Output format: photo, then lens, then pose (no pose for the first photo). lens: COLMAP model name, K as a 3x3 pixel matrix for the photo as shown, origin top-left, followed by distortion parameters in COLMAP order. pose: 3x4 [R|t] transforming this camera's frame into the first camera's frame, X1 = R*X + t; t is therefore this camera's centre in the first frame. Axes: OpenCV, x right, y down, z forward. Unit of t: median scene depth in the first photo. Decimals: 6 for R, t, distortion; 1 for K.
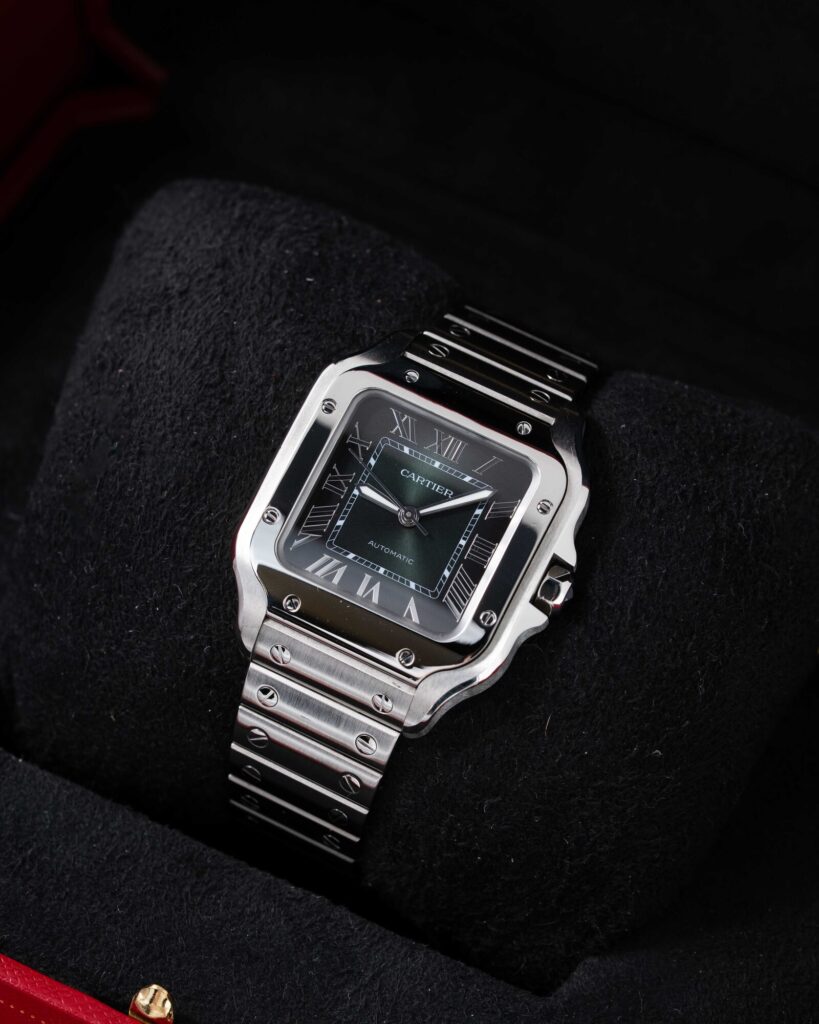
lens RADIAL K [[6683.3, 0, 406.9], [0, 6683.3, 510.3], [0, 0, 1]] dist [-1.112180, 0.000000]
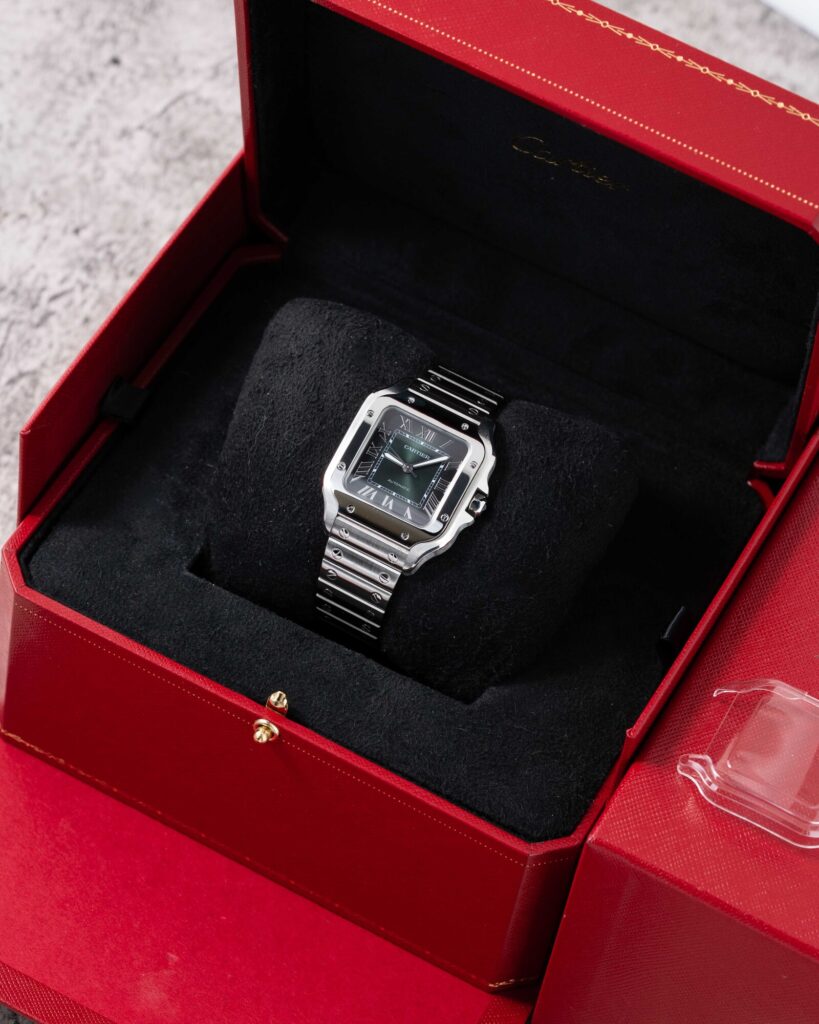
lens RADIAL K [[6683.3, 0, 410.0], [0, 6683.3, 512.6], [0, 0, 1]] dist [-1.112180, 0.000000]
pose [[0.999698, 0.024279, -0.003790, 0.008957], [-0.024284, 0.999704, -0.001362, 0.017188], [0.003756, 0.001453, 0.999992, -1.046400]]
